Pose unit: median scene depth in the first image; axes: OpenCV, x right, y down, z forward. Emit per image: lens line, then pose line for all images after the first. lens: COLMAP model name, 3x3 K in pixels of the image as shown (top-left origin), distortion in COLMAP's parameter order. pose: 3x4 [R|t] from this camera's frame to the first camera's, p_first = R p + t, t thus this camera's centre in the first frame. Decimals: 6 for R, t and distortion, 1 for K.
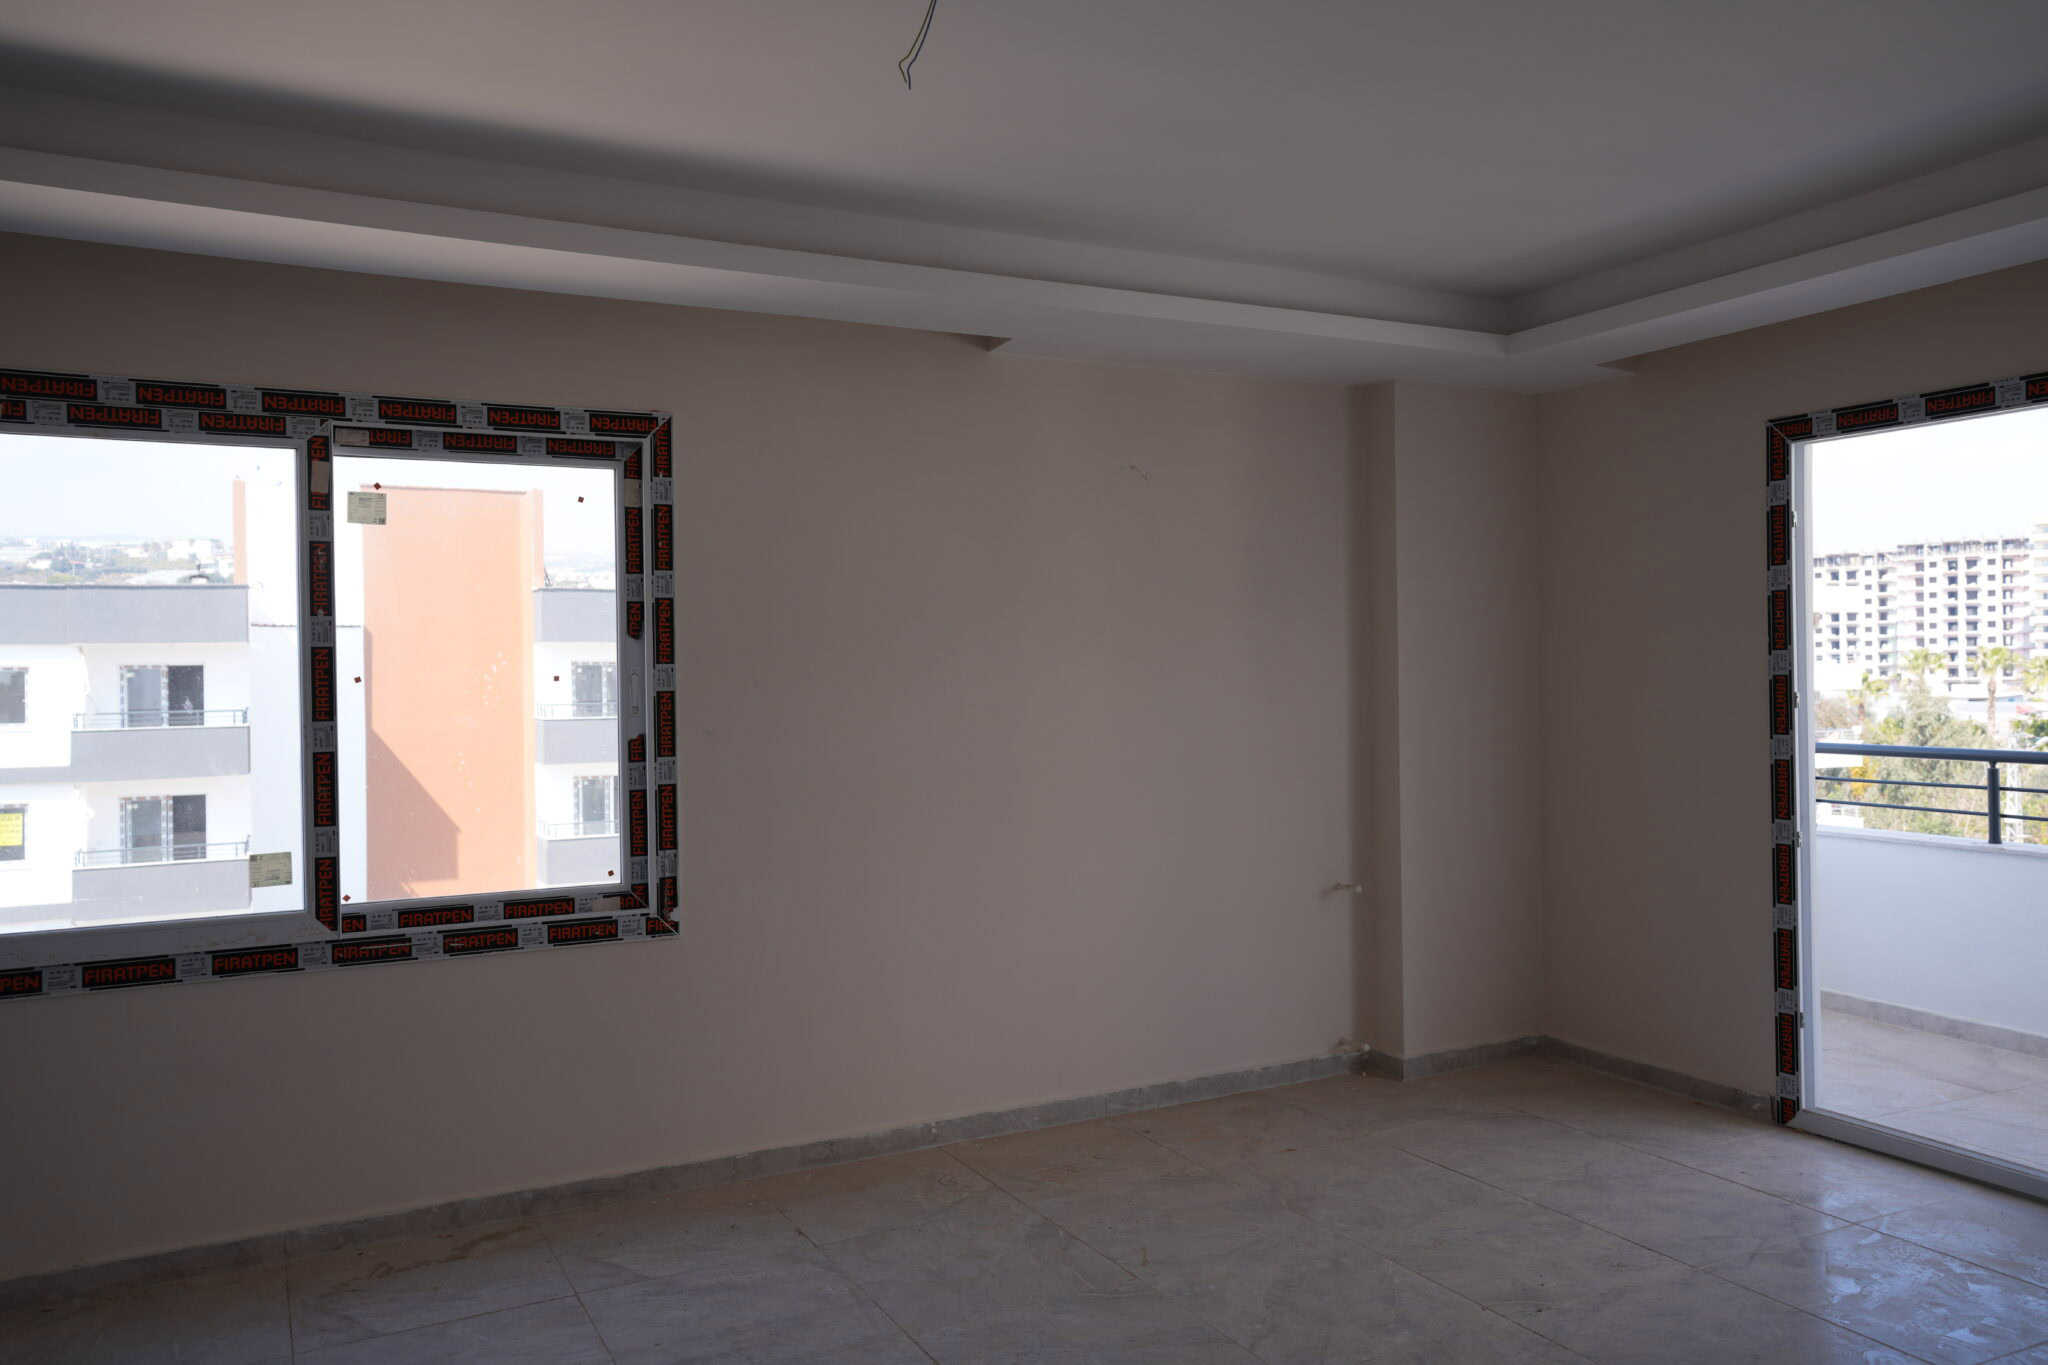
lens RADIAL K [[1514.6, 0, 1032.0], [0, 1514.6, 681.3], [0, 0, 1]] dist [-0.011285, 0.069415]
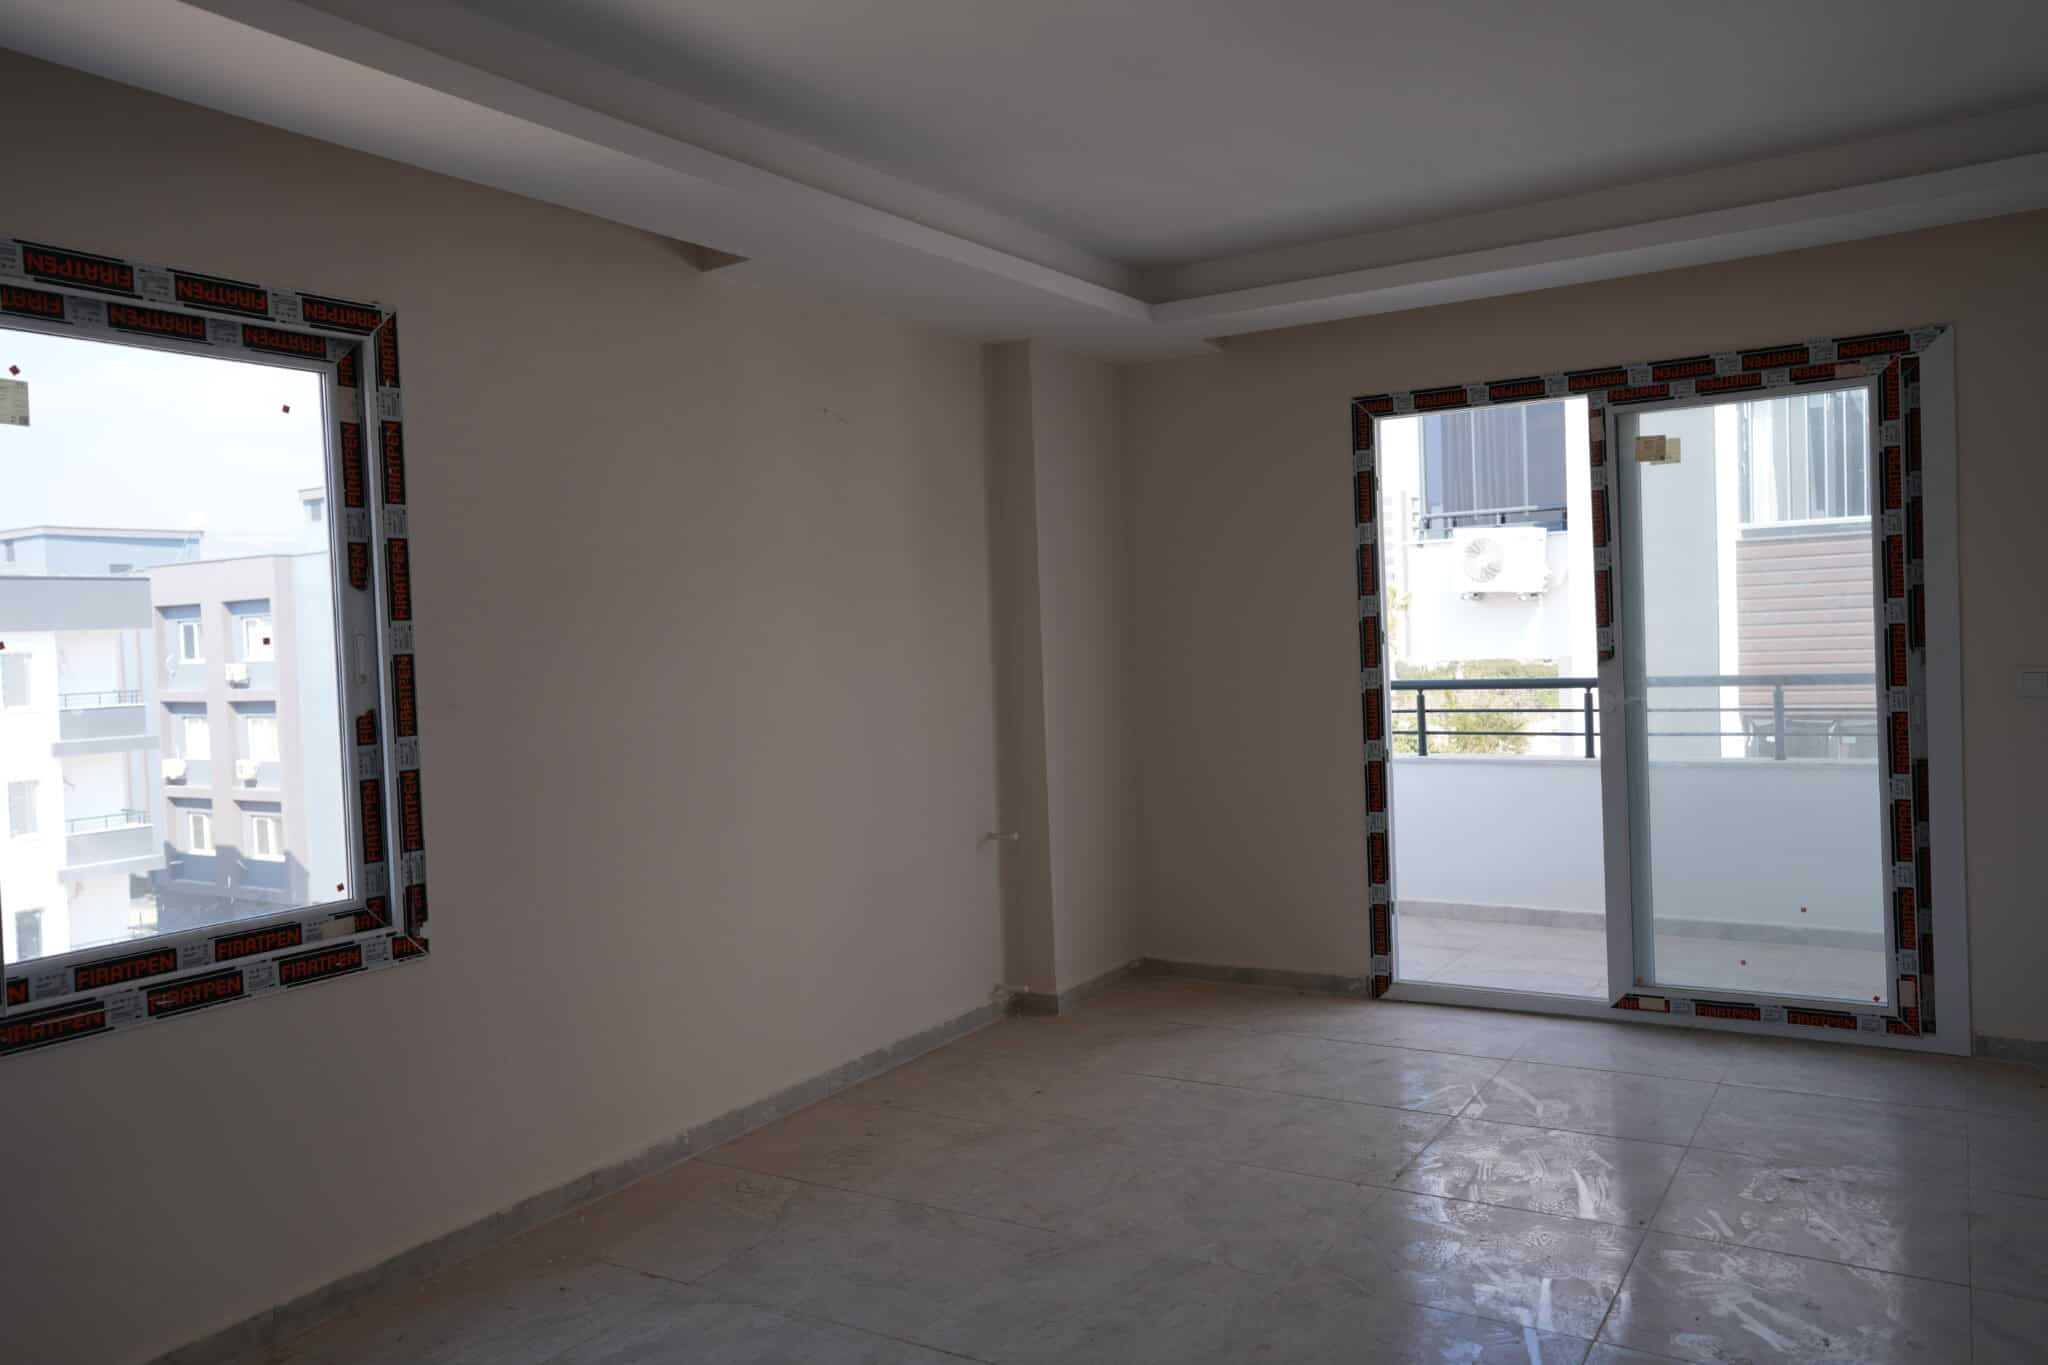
lens RADIAL K [[1514.6, 0, 1015.1], [0, 1514.6, 682.0], [0, 0, 1]] dist [-0.011285, 0.069415]
pose [[0.862749, -0.037712, 0.504225, -0.344742], [0.031850, 0.999288, 0.020242, 0.014236], [-0.504629, -0.001405, 0.863335, 0.133418]]
